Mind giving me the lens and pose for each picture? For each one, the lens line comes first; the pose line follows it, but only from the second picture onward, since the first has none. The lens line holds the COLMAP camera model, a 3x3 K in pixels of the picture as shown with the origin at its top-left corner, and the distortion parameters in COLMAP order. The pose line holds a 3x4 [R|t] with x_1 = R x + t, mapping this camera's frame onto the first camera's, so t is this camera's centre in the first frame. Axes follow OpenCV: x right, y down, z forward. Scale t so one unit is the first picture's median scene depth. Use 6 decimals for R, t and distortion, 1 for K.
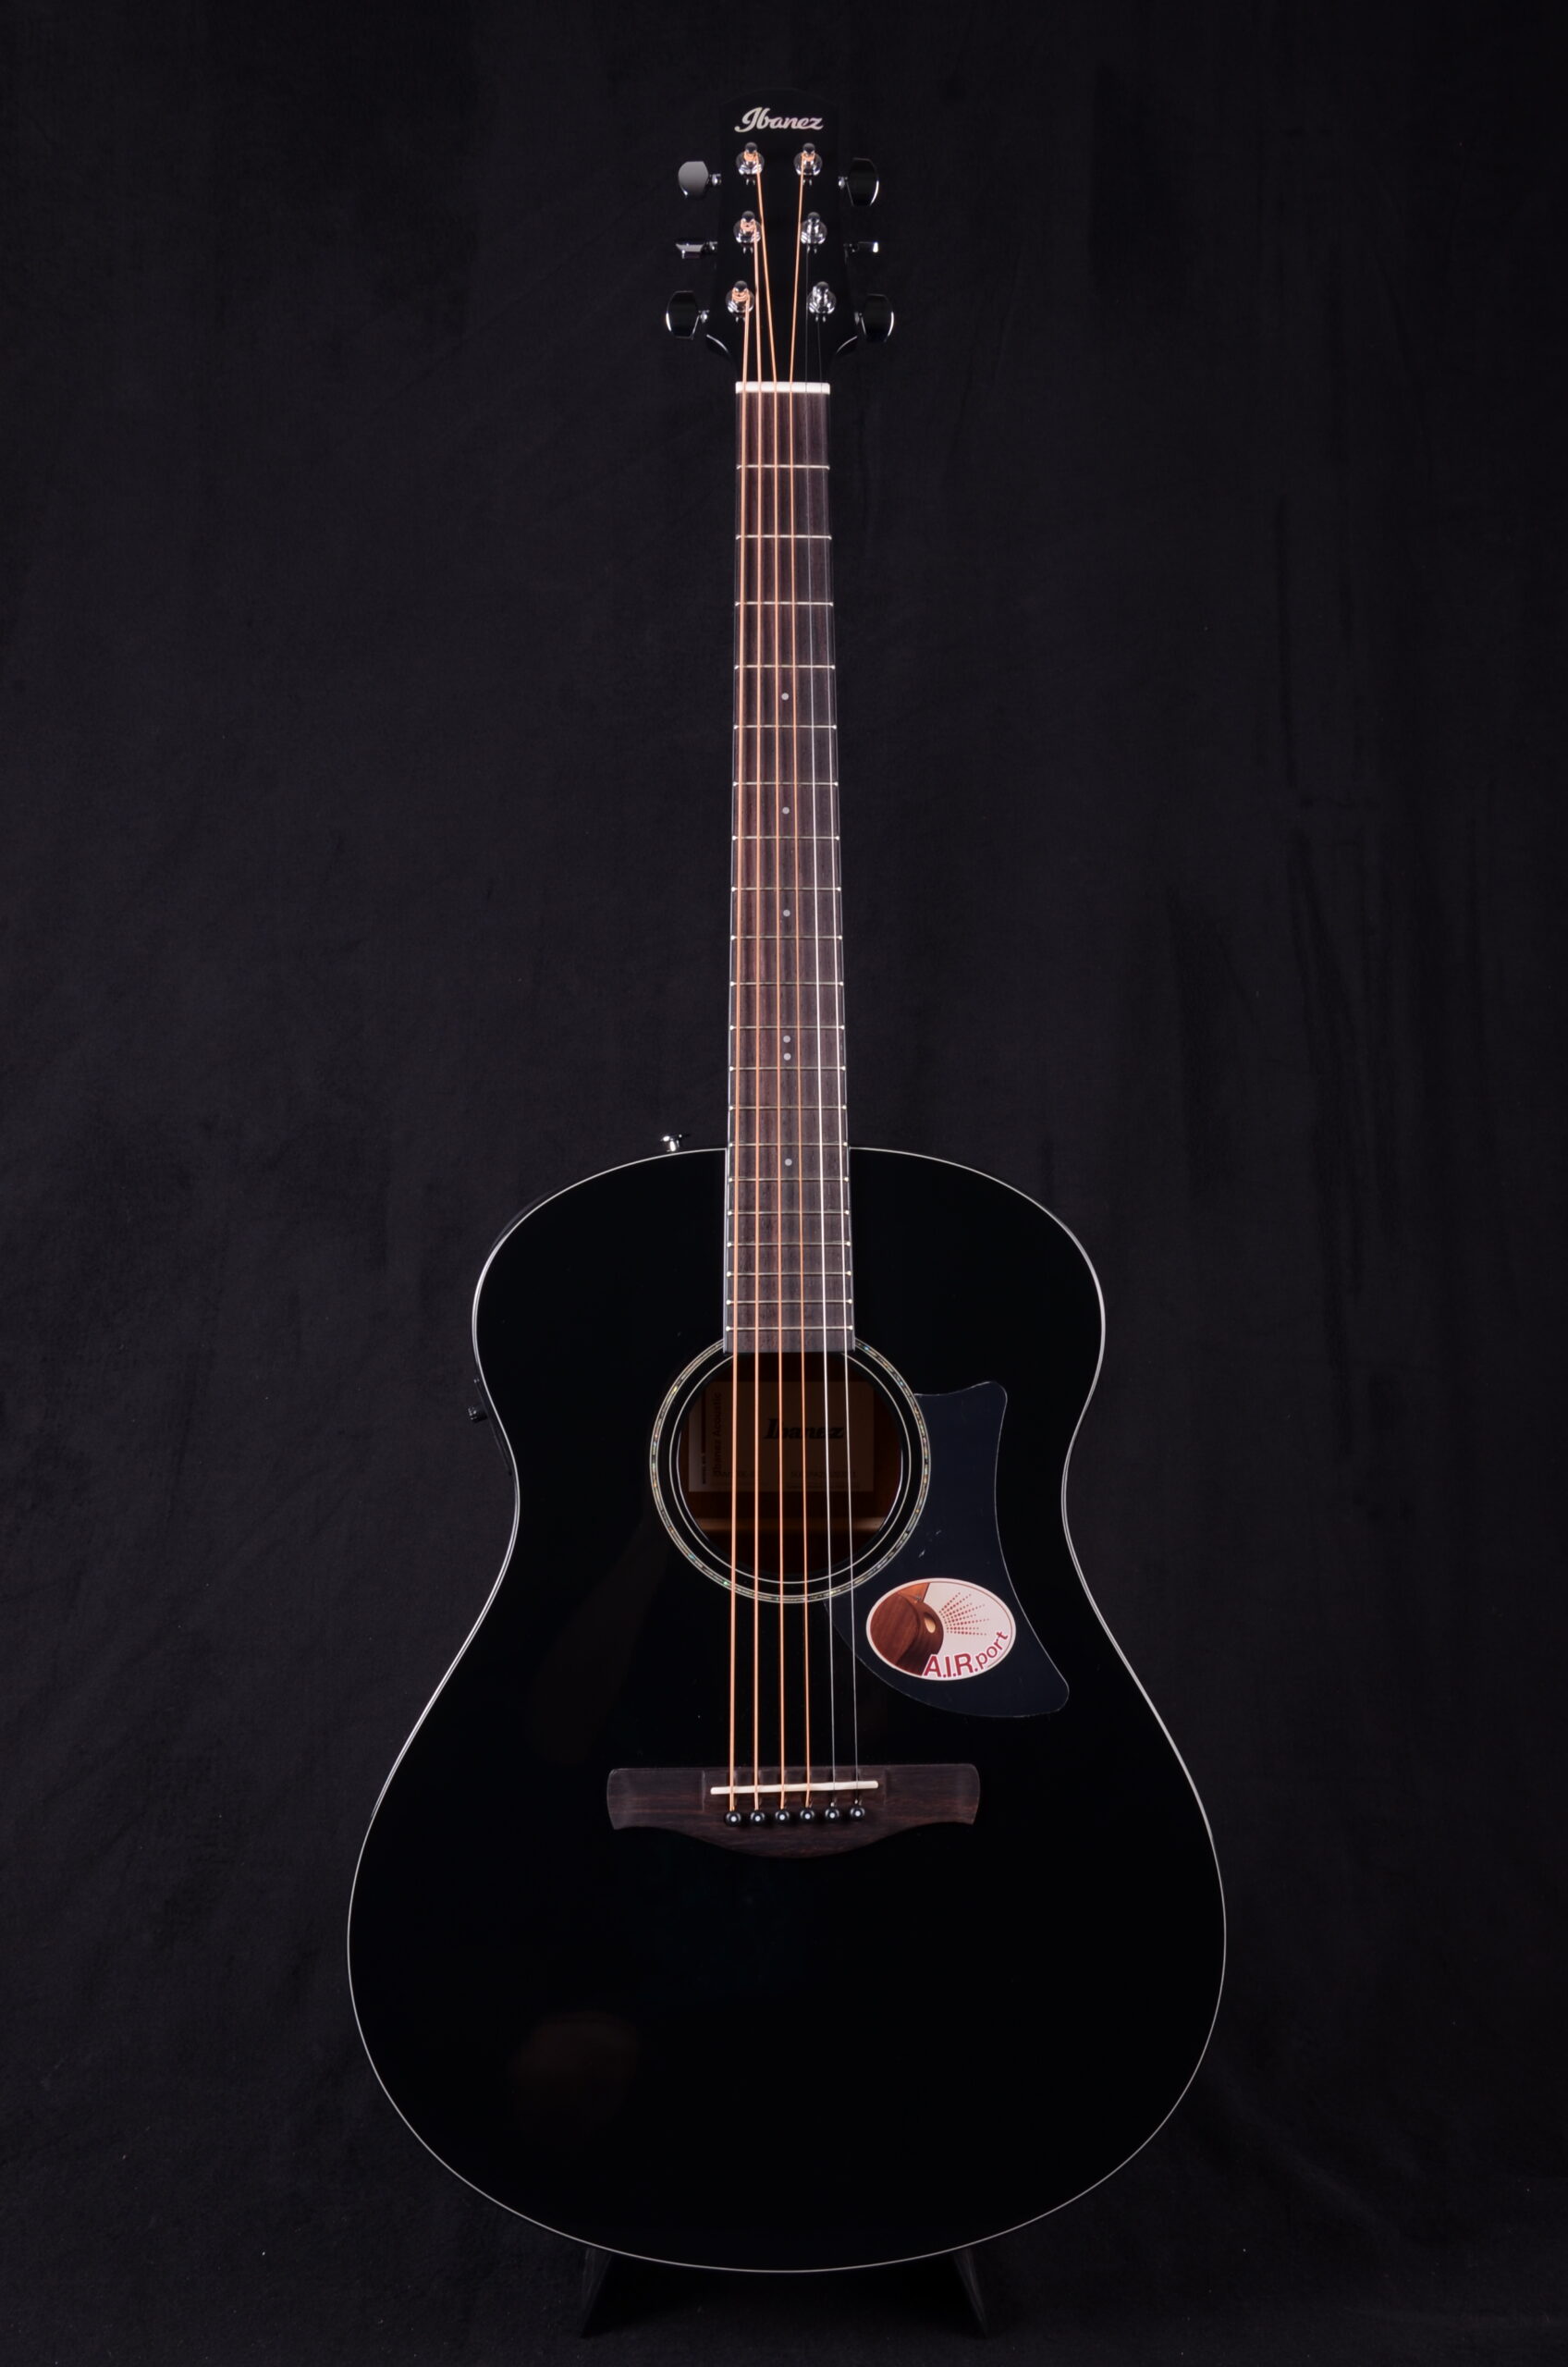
lens RADIAL K [[2429.3, 0, 791.2], [0, 2429.3, 1197.5], [0, 0, 1]] dist [-0.073936, 0.284772]
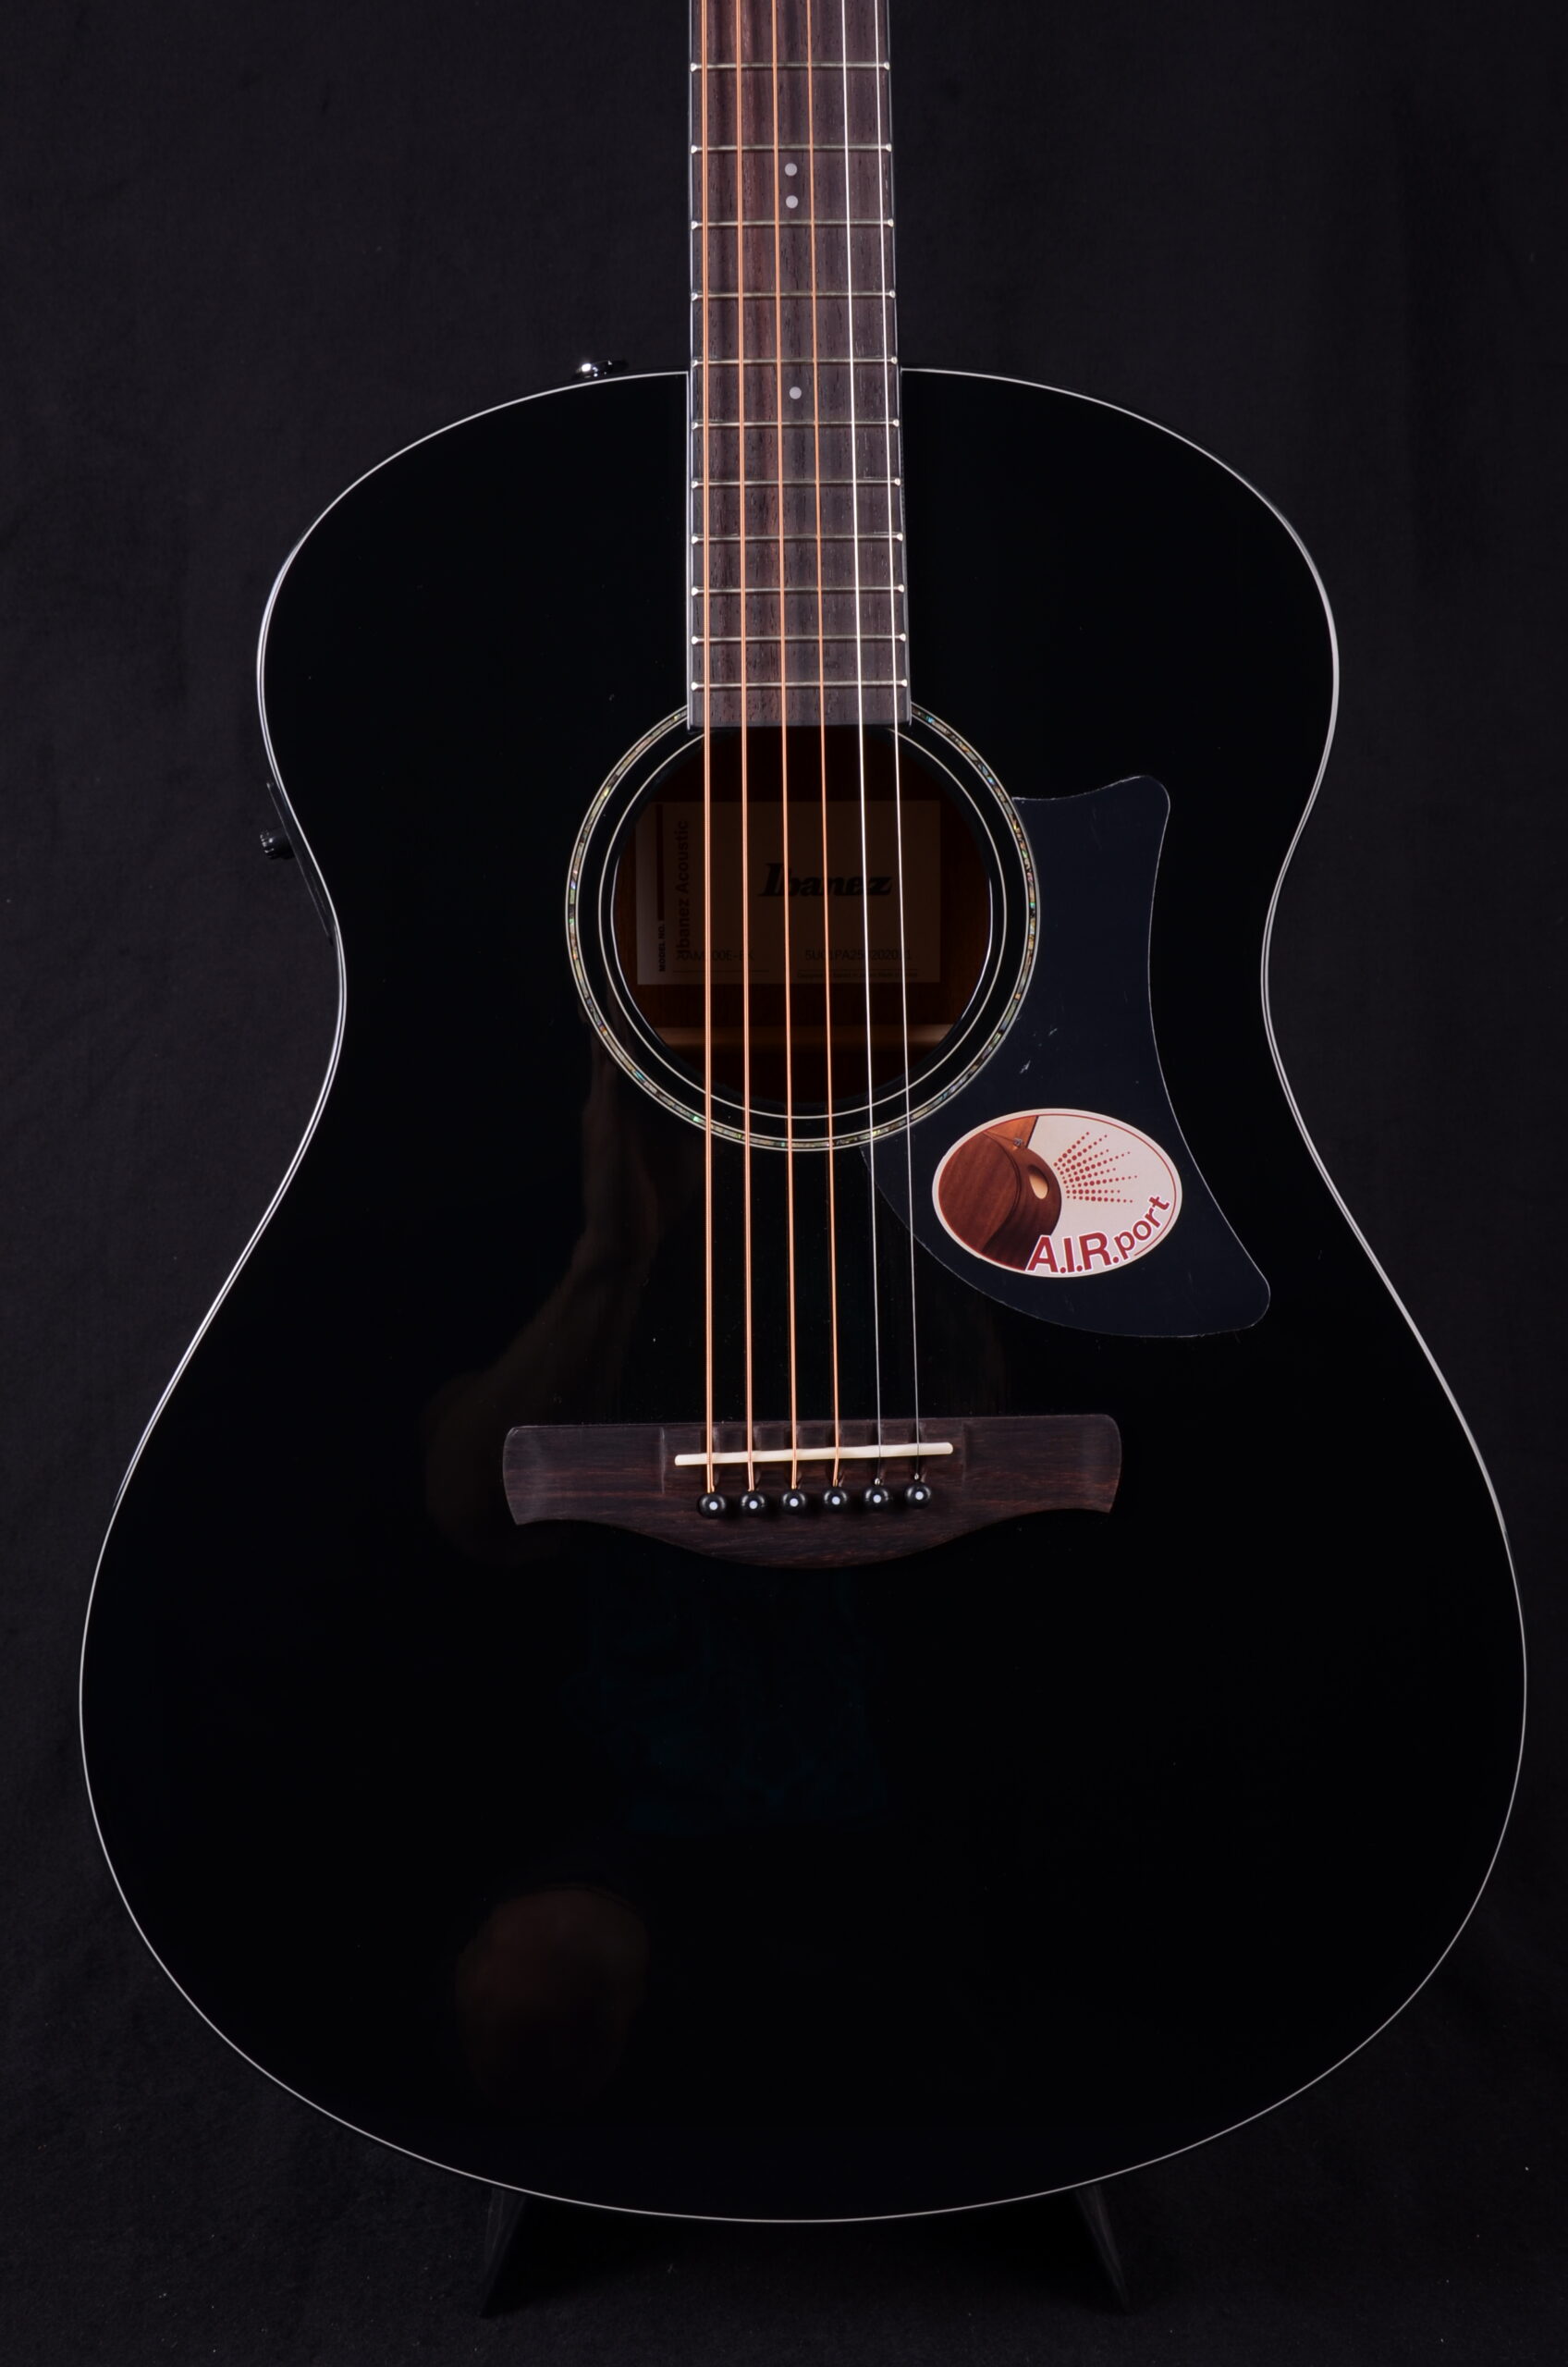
lens RADIAL K [[3037.4, 0, 788.2], [0, 3037.4, 1200.9], [0, 0, 1]] dist [0.027791, 0.447665]
pose [[0.999939, -0.007763, -0.007851, 0.001358], [0.008787, 0.990070, 0.140297, 0.073547], [0.006684, -0.140357, 0.990078, 0.254833]]
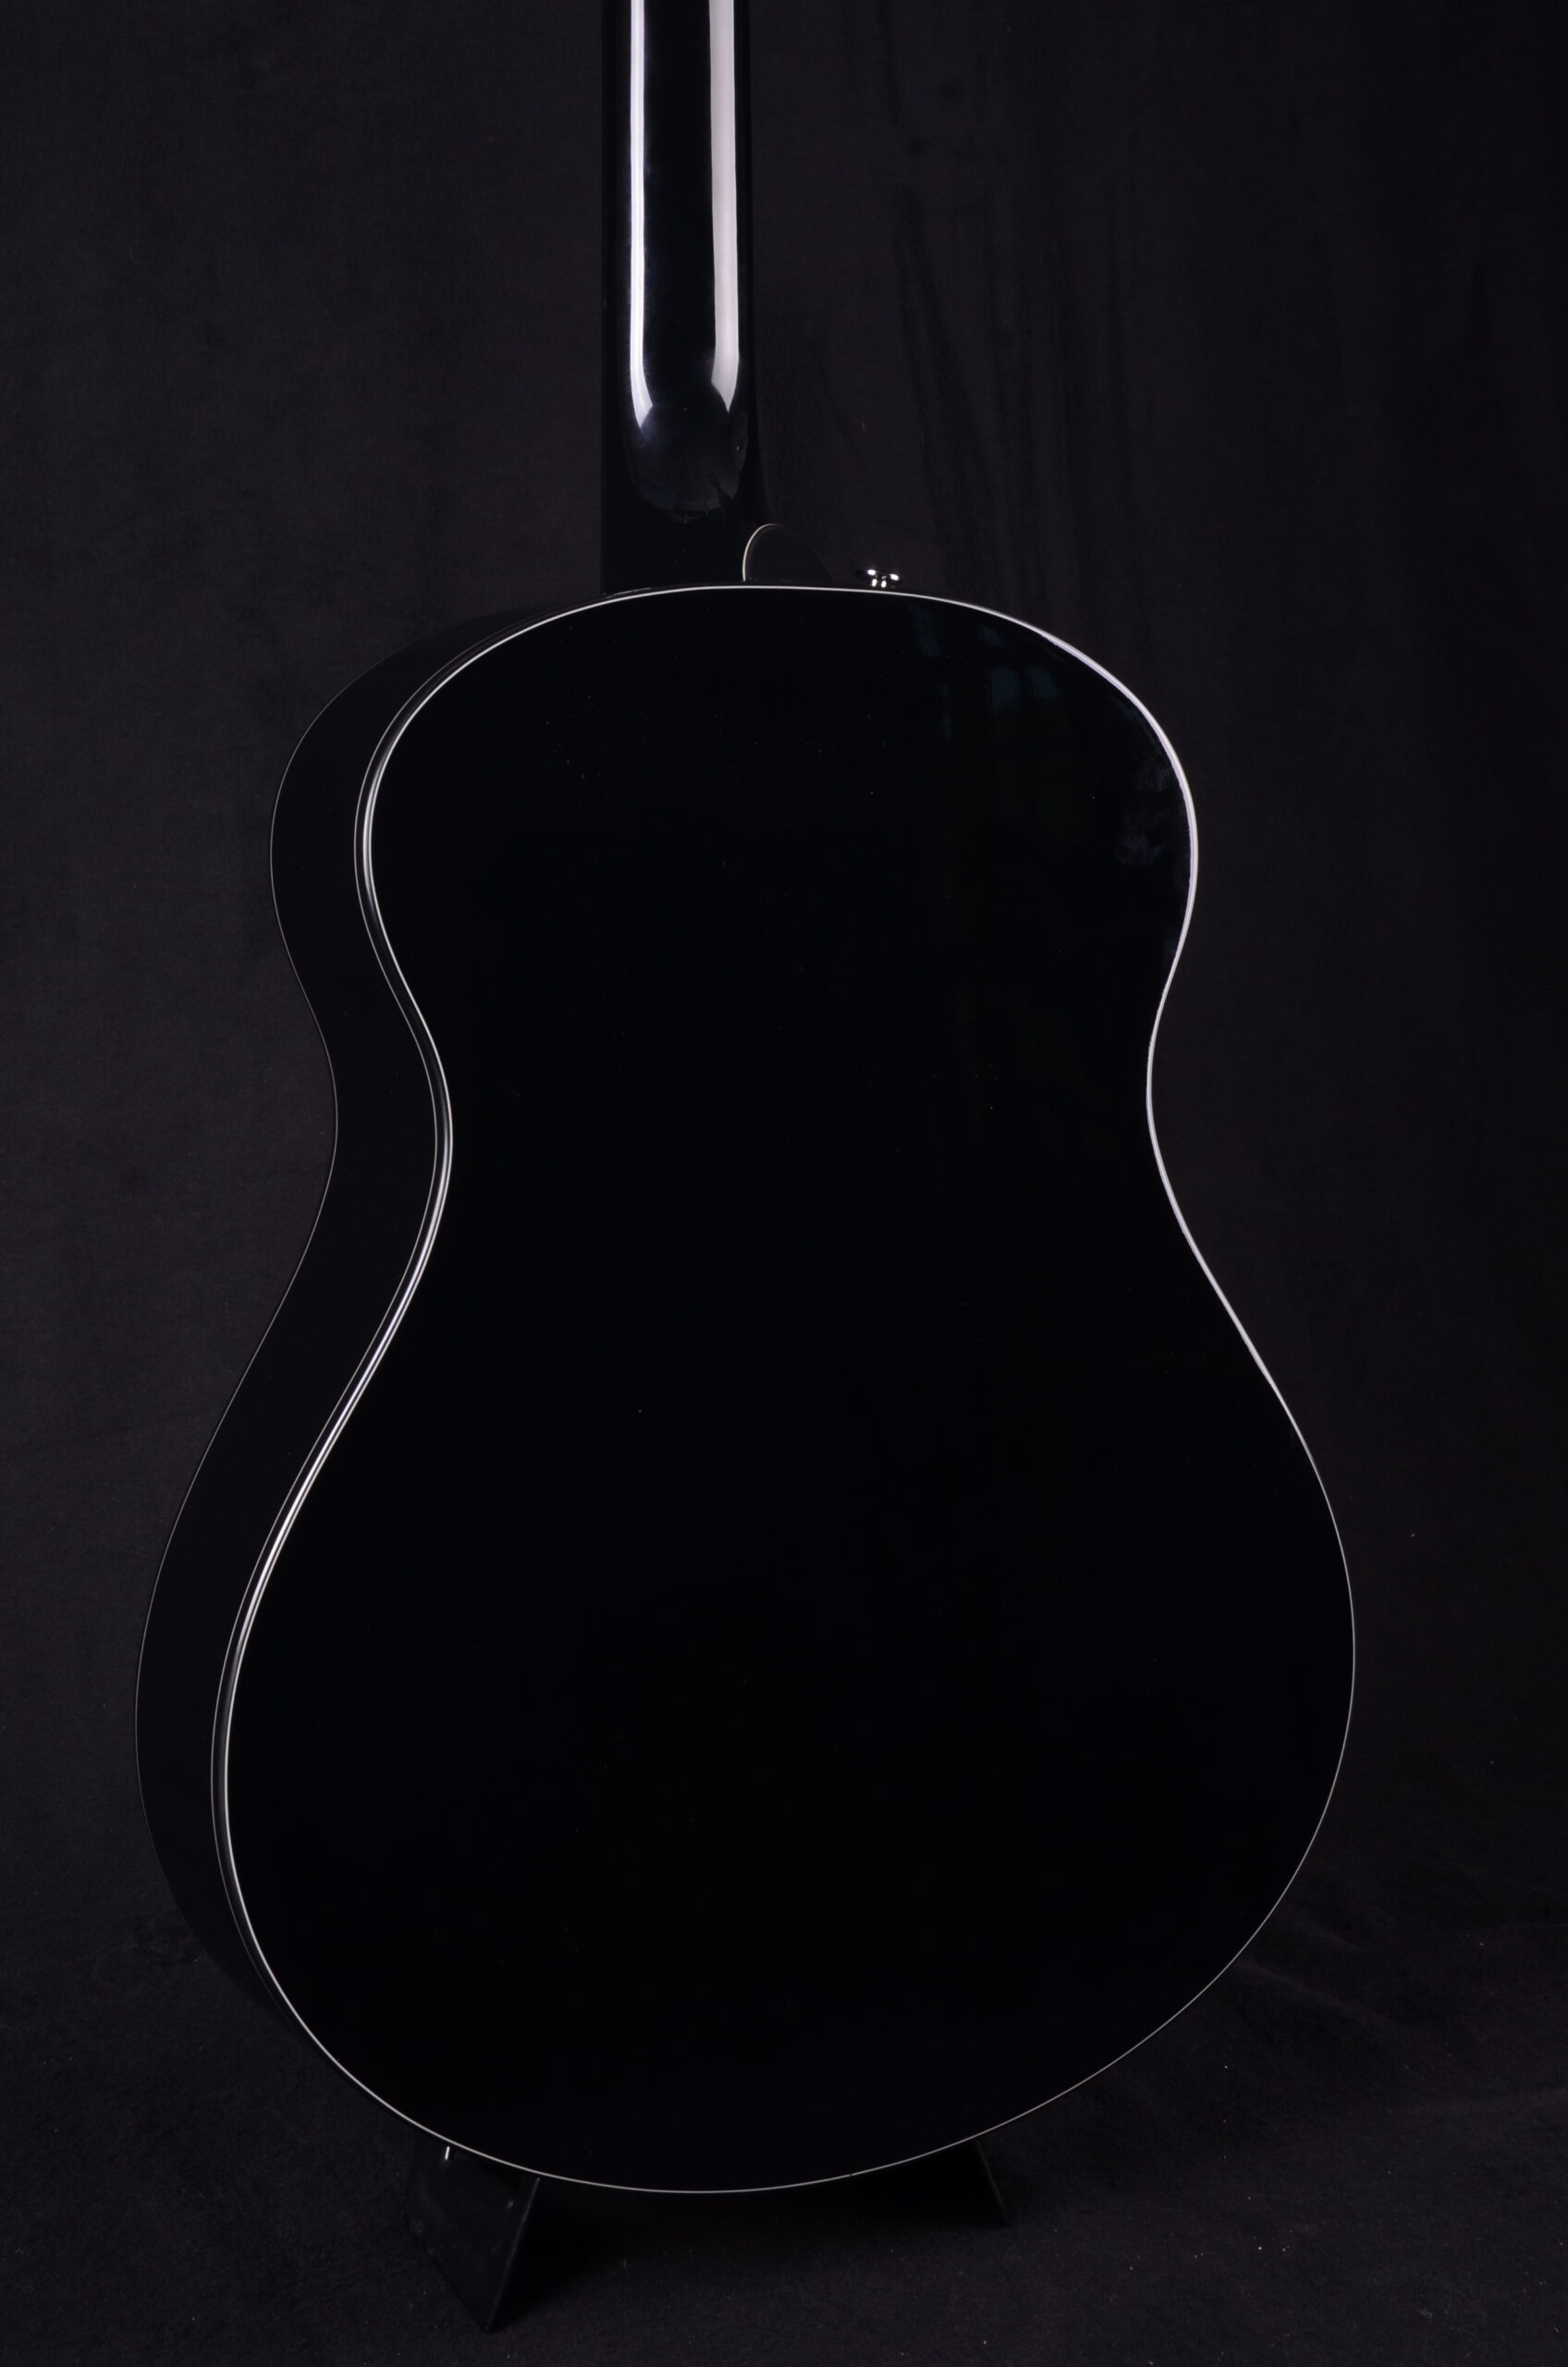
lens RADIAL K [[3384.7, 0, 791.2], [0, 3384.7, 1196.1], [0, 0, 1]] dist [0.090413, 0.509025]
pose [[0.916069, -0.057373, 0.396894, -0.378481], [0.011723, 0.993121, 0.116503, 0.038592], [-0.400848, -0.102072, 0.910440, 0.111773]]
